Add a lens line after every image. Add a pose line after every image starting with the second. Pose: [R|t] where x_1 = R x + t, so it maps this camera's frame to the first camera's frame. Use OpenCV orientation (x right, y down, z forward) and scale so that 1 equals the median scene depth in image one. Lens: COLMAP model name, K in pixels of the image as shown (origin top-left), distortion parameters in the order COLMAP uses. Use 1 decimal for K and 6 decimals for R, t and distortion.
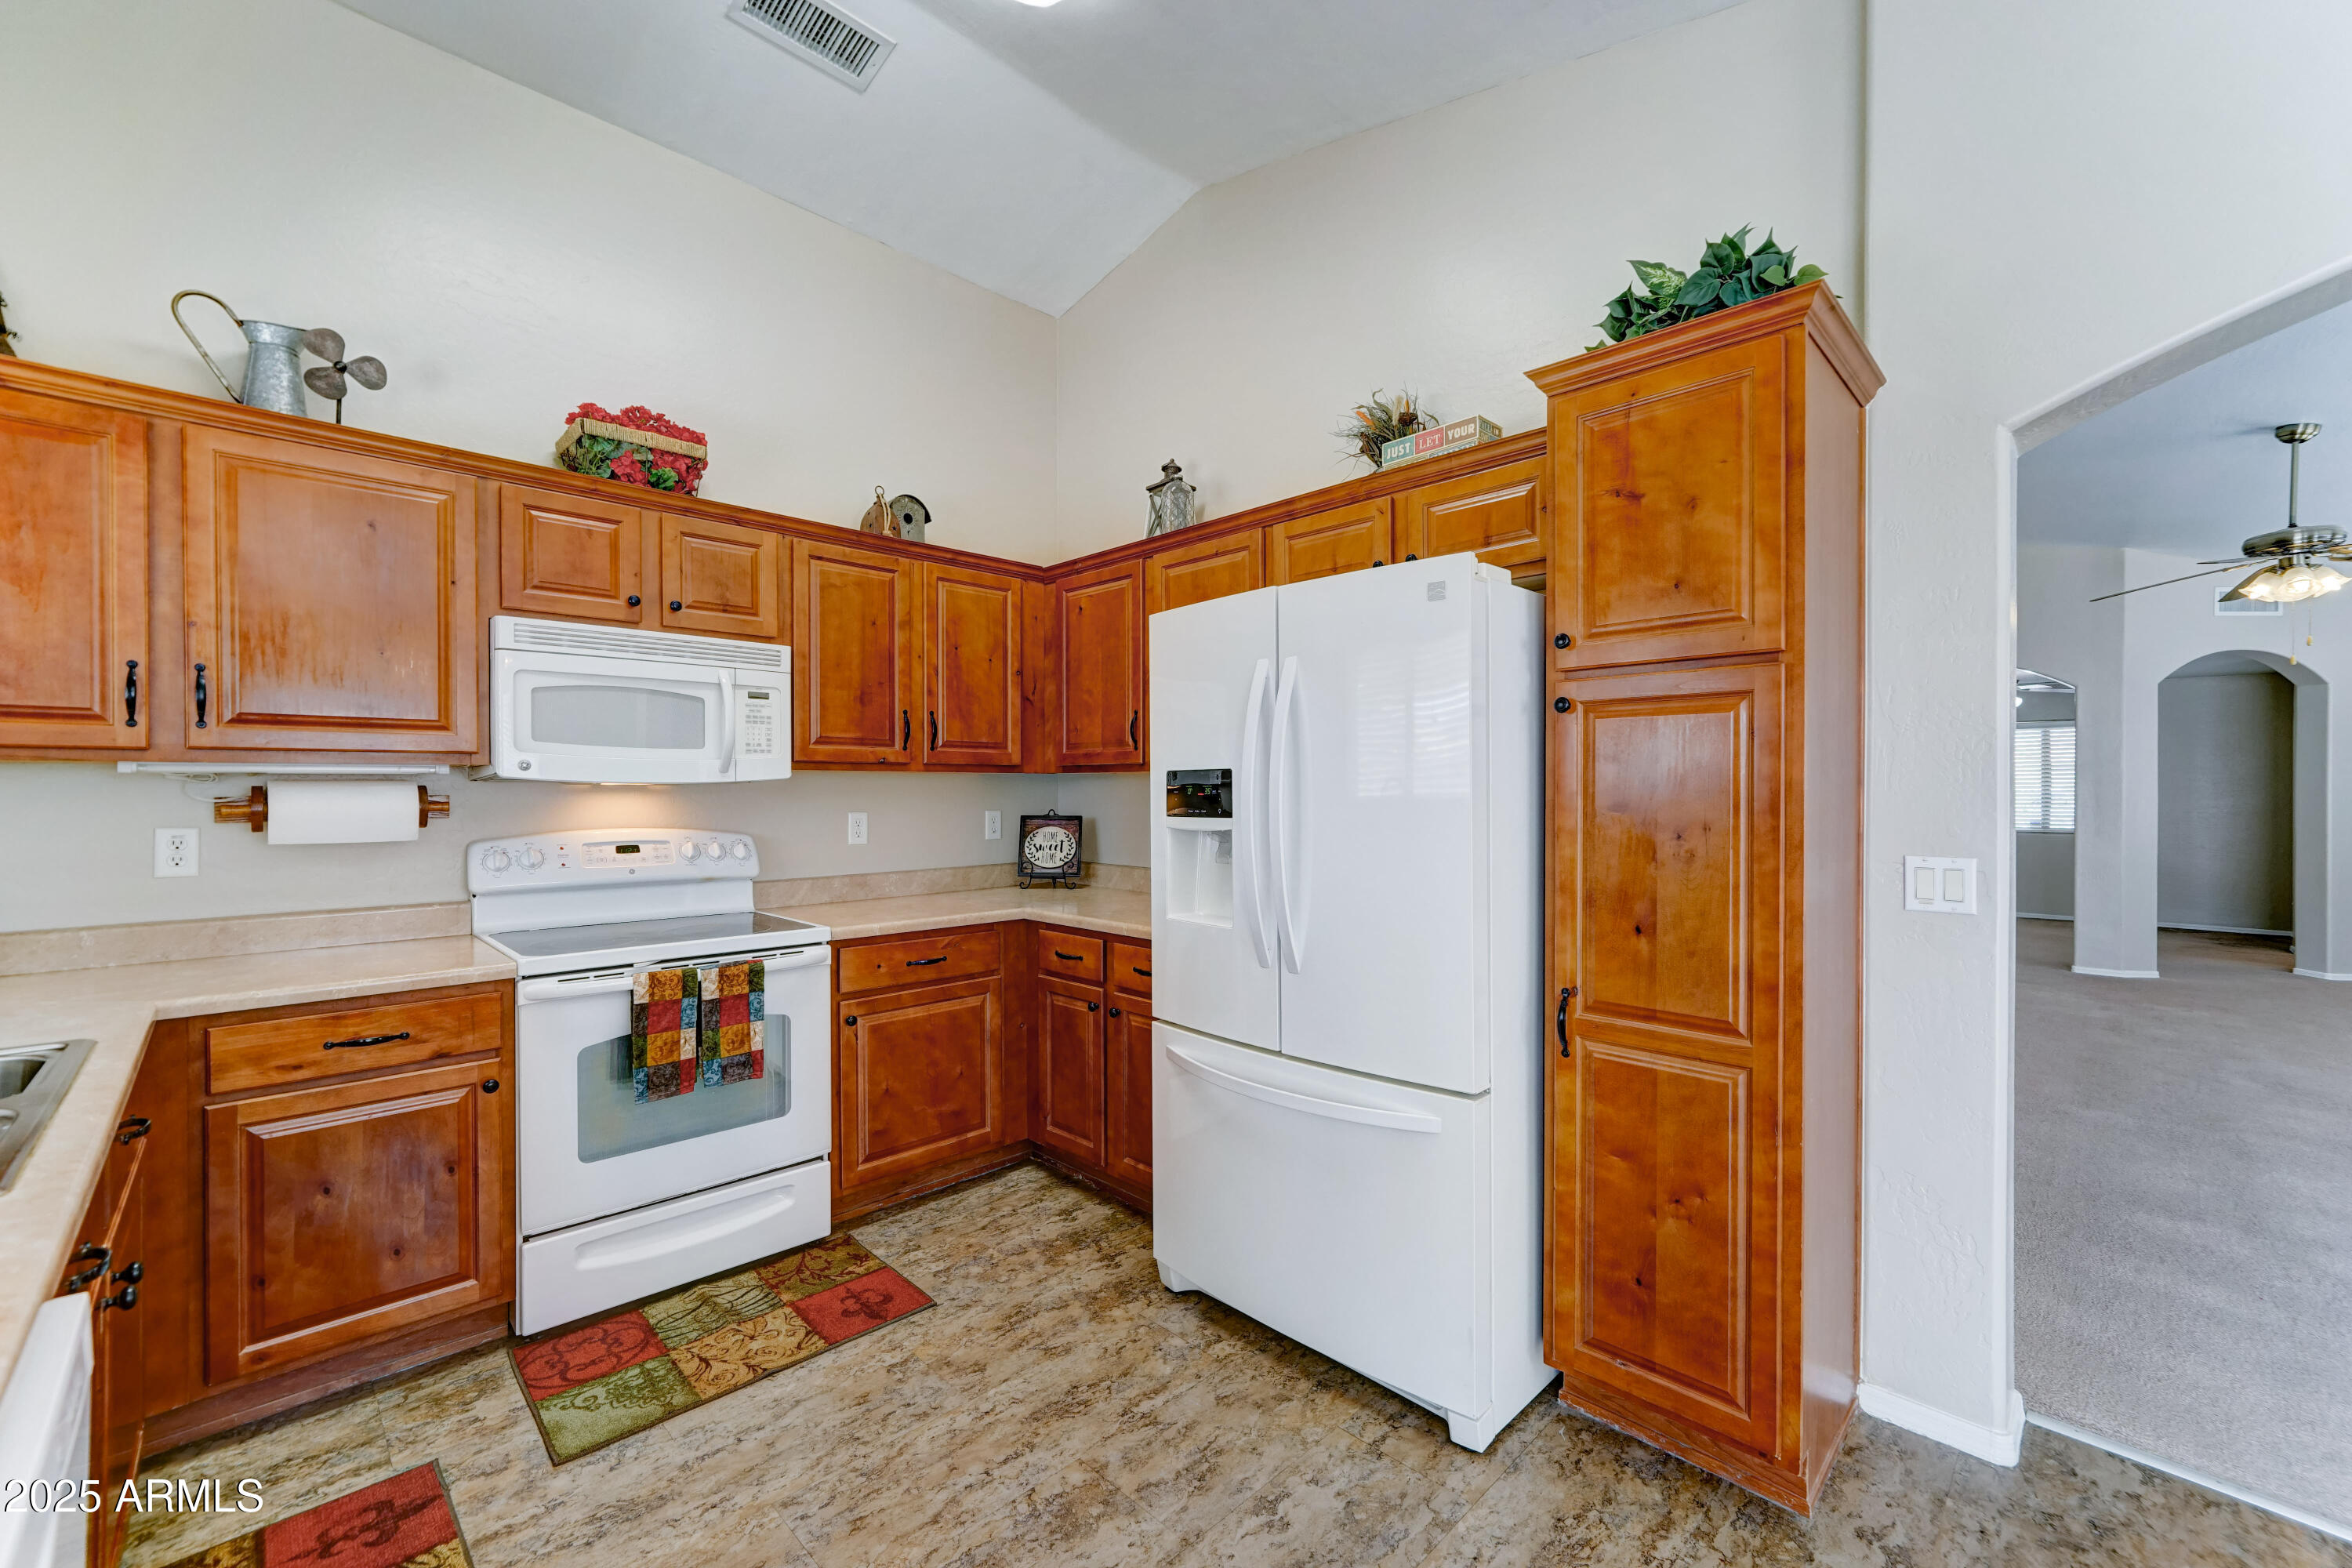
lens RADIAL K [[952.5, 0, 1170.2], [0, 952.5, 796.8], [0, 0, 1]] dist [0.000239, 0.000335]
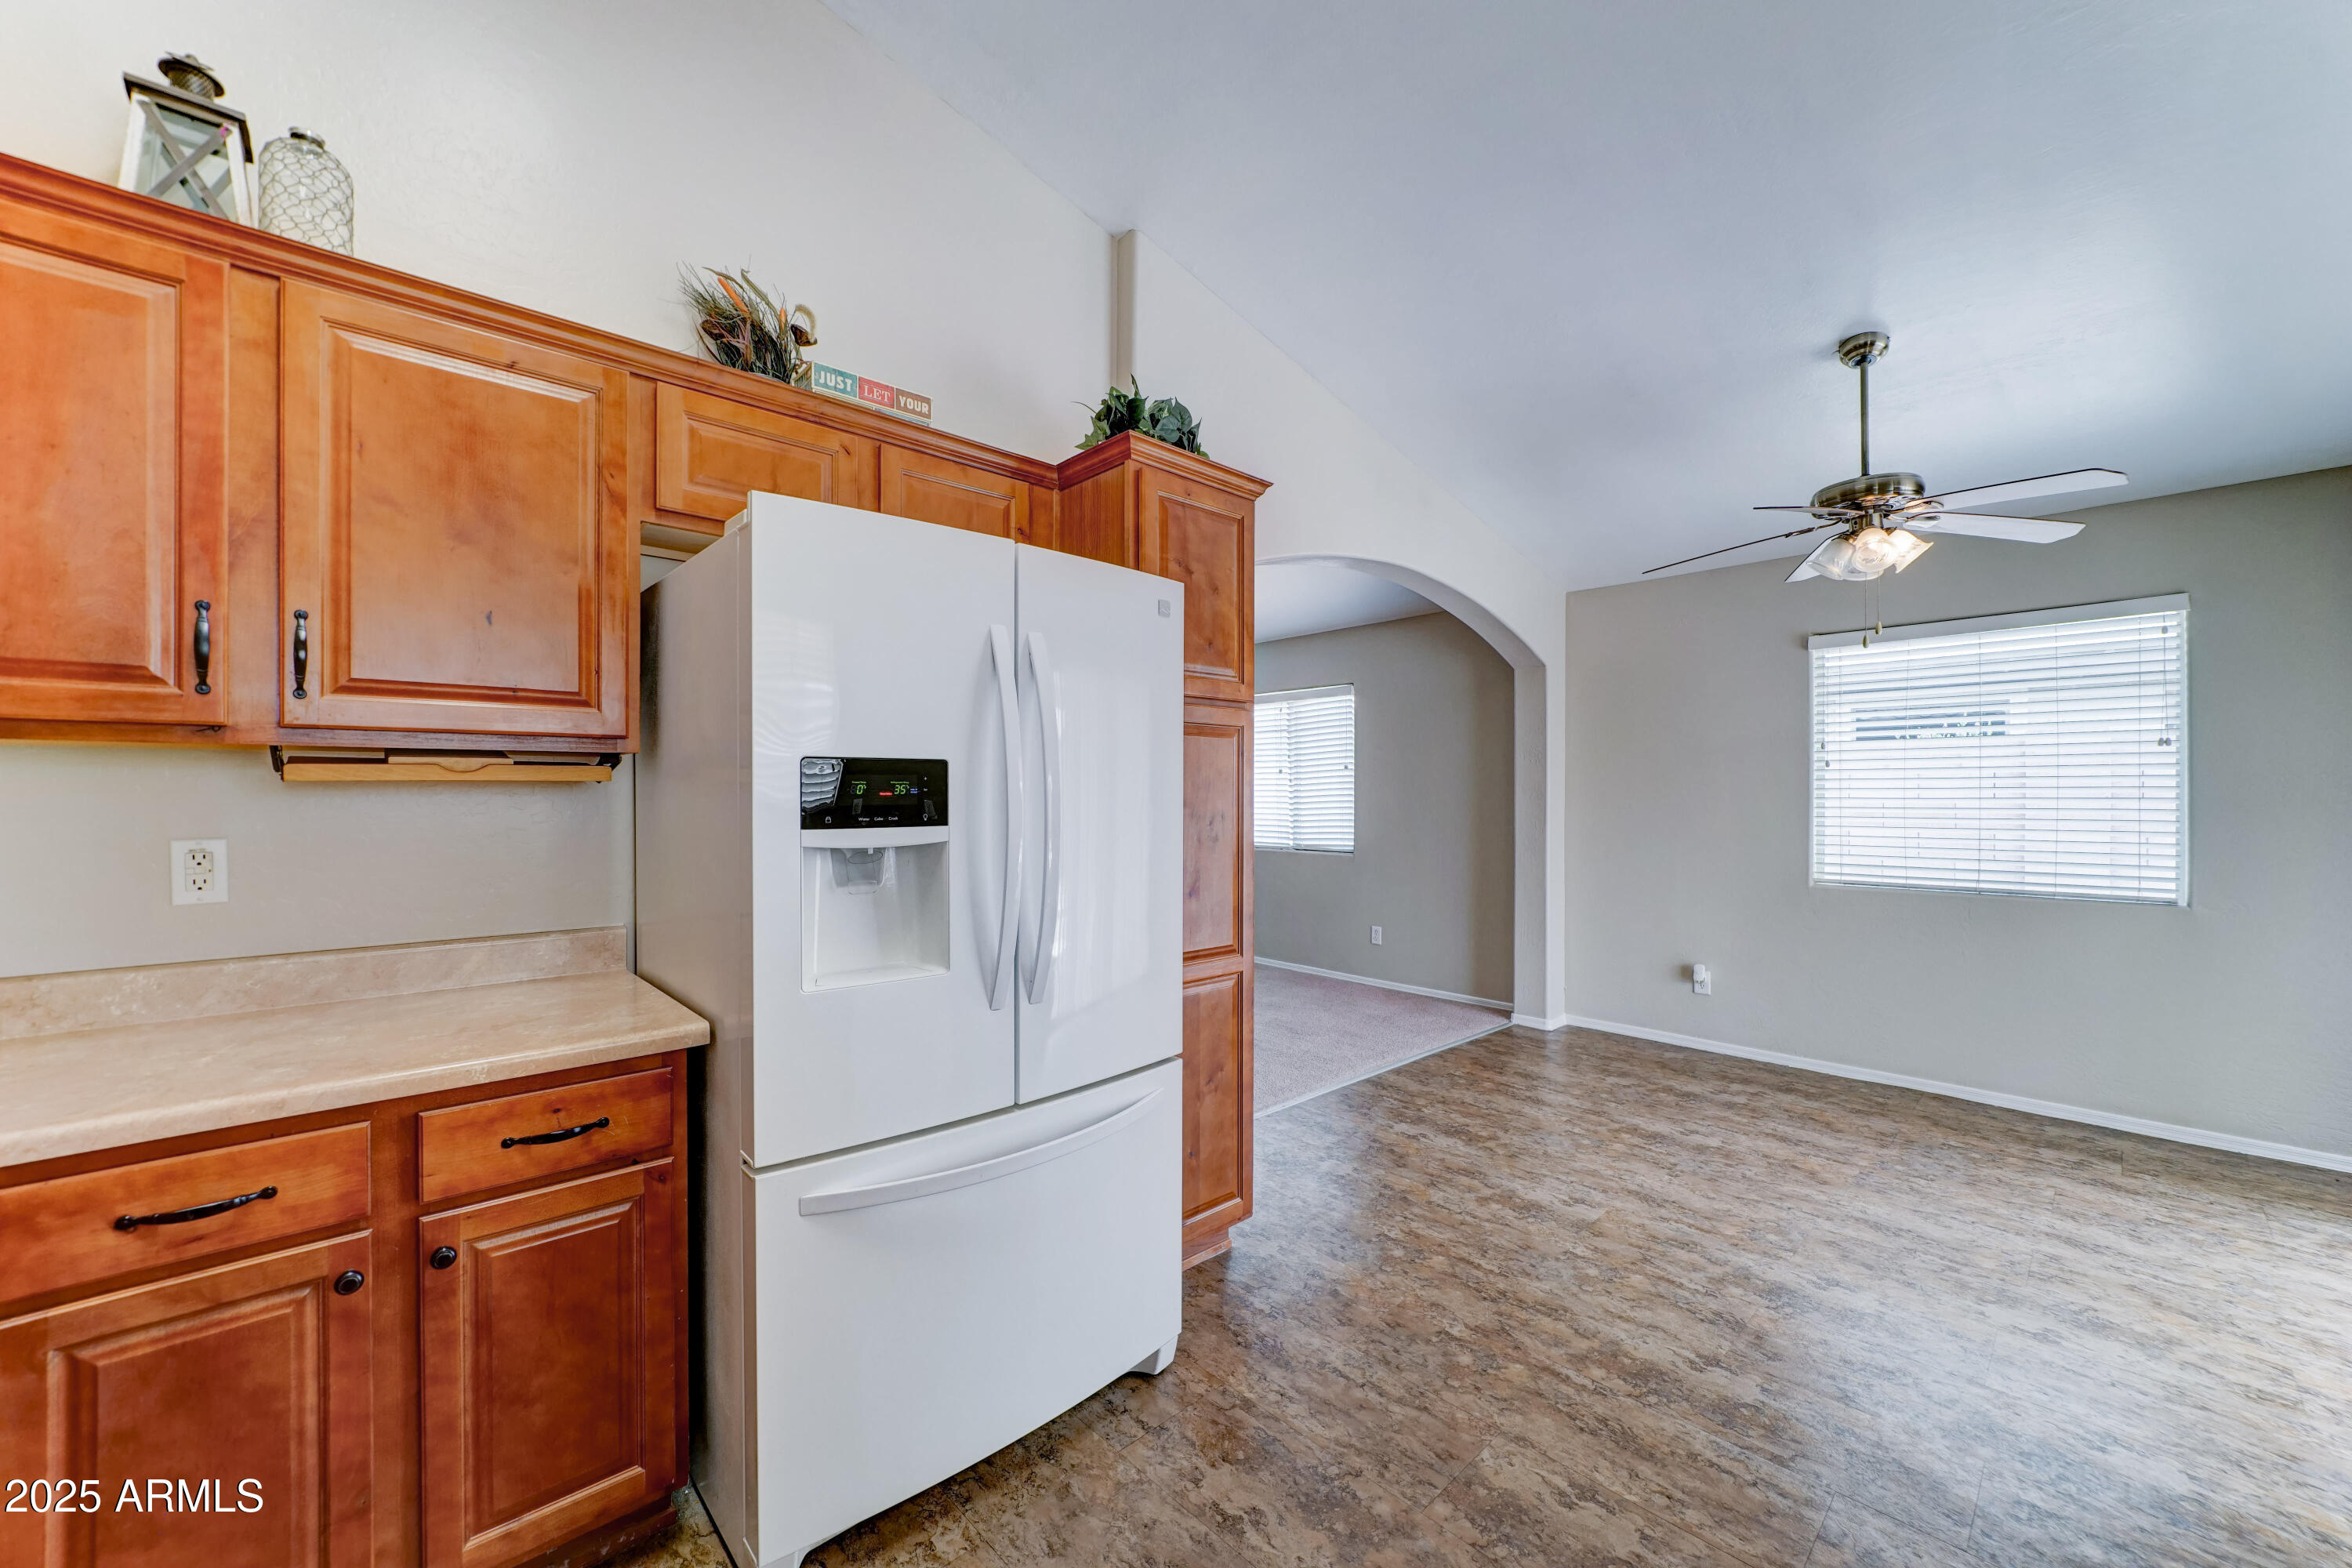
lens RADIAL K [[907.7, 0, 1185.1], [0, 907.7, 793.2], [0, 0, 1]] dist [-0.006951, 0.001092]
pose [[0.019604, -0.003063, 0.999803, -0.636632], [0.001873, 0.999994, 0.003027, -0.005620], [-0.999806, 0.001814, 0.019610, 0.793125]]
